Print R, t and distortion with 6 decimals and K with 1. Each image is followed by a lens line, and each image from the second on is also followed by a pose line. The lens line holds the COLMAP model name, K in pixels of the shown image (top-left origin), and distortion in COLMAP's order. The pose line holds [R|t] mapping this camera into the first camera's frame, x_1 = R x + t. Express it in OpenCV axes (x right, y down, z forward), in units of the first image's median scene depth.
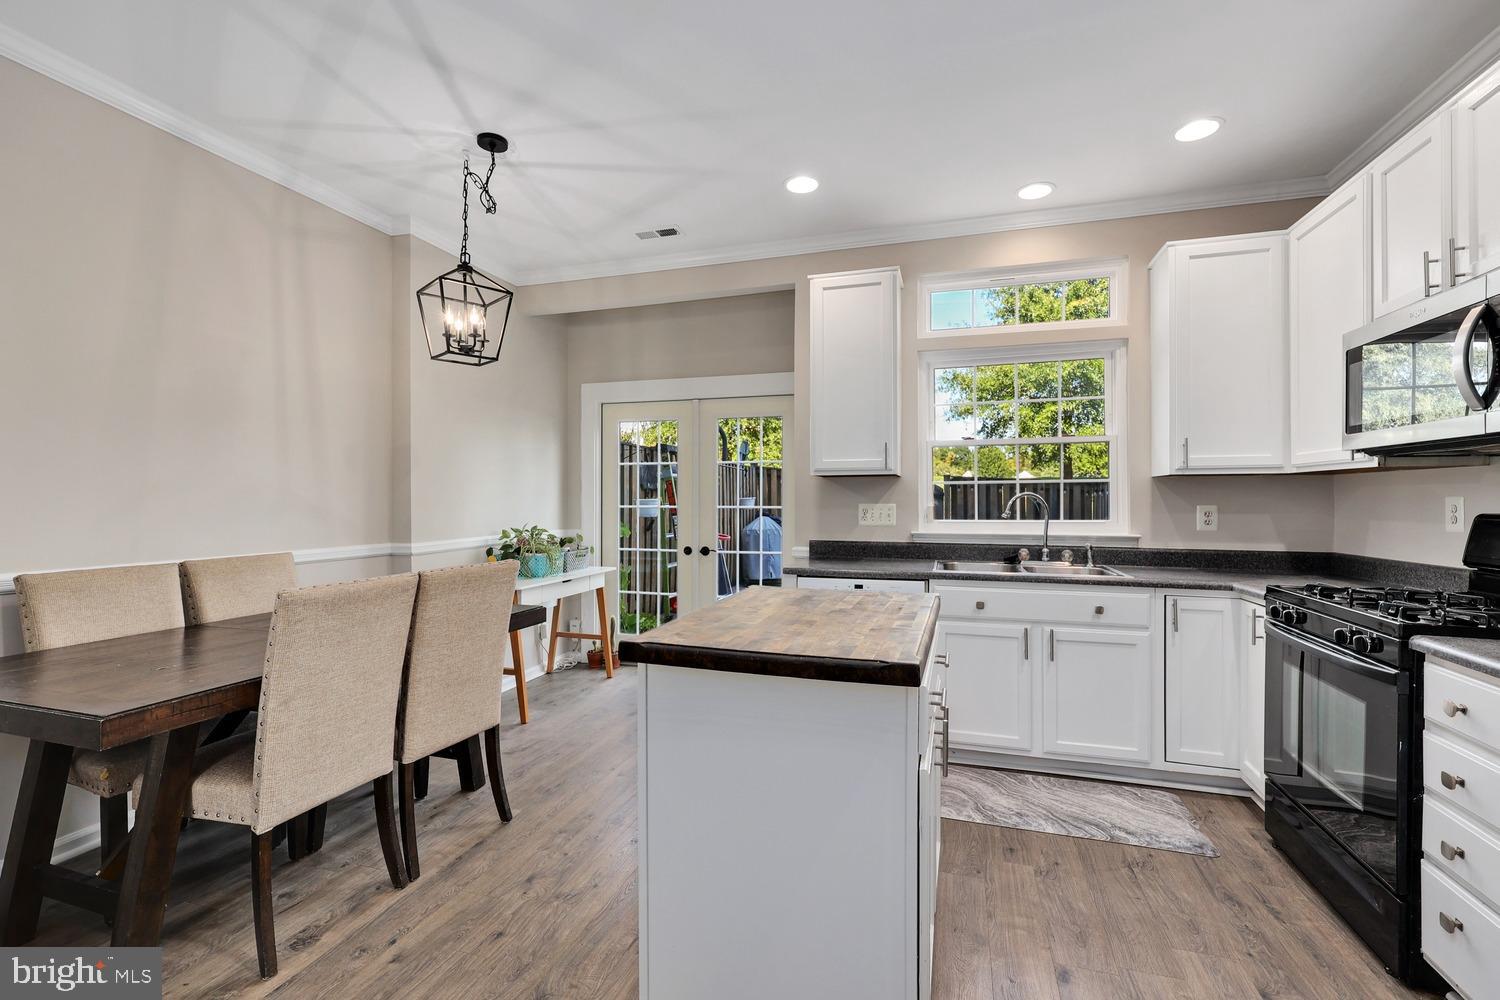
lens RADIAL K [[644.1, 0, 752.0], [0, 644.1, 498.2], [0, 0, 1]] dist [0.000813, -0.000370]
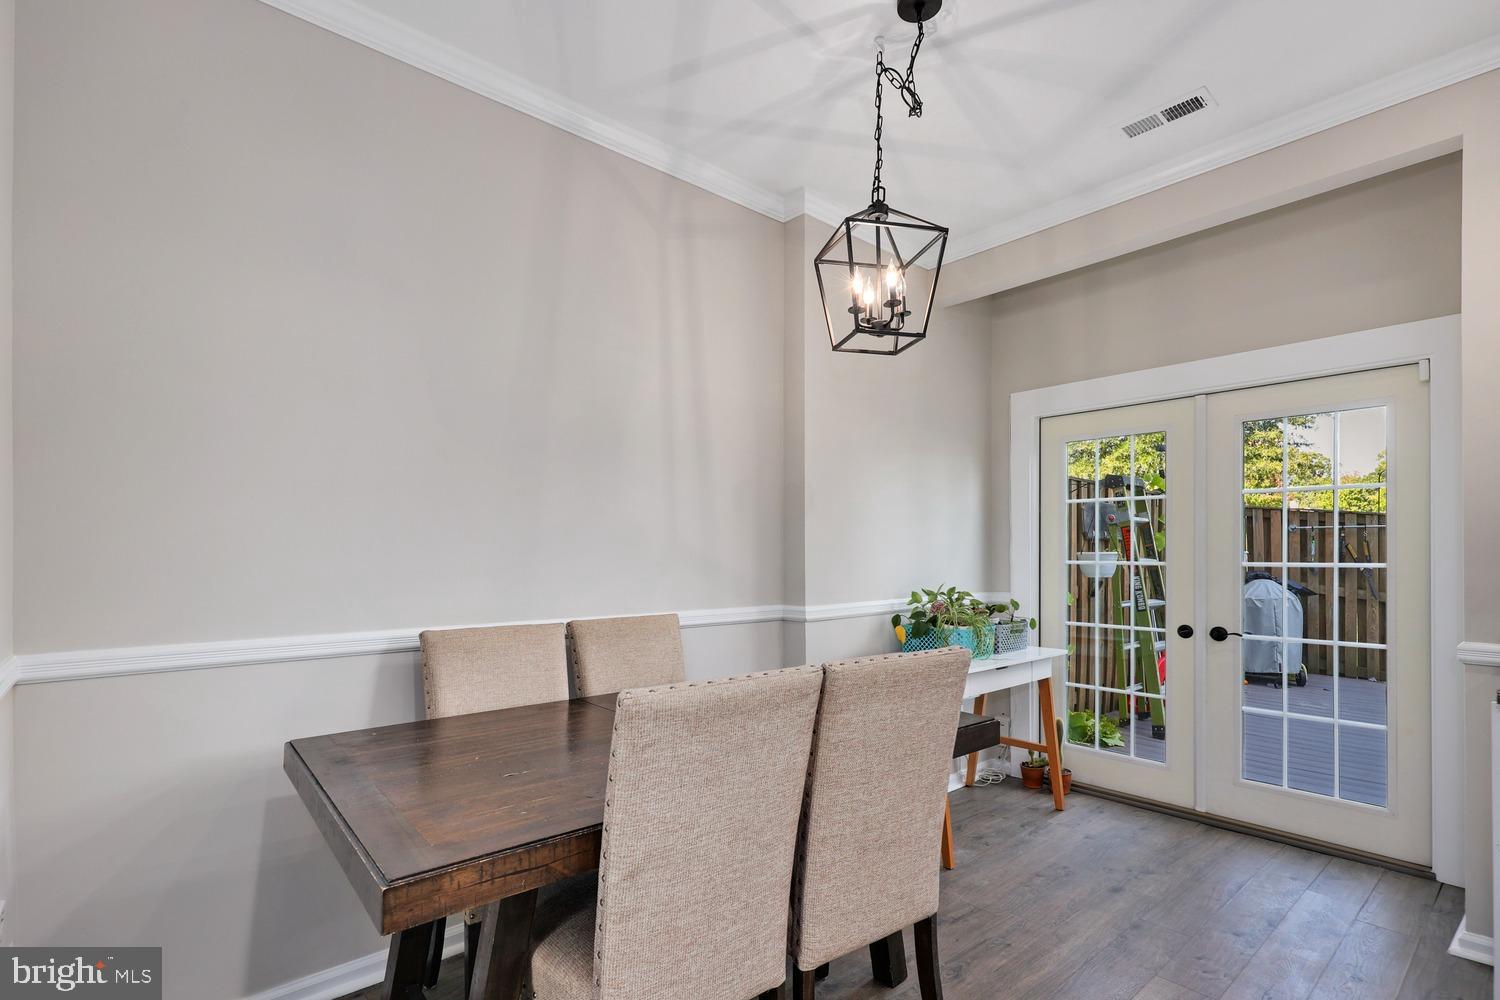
lens RADIAL K [[714.1, 0, 751.0], [0, 714.1, 556.9], [0, 0, 1]] dist [0.015059, 0.000017]
pose [[0.849877, 0.003426, -0.526969, -0.152927], [-0.001116, 0.999988, 0.004701, 0.007009], [0.526979, -0.003407, 0.849871, 0.272380]]
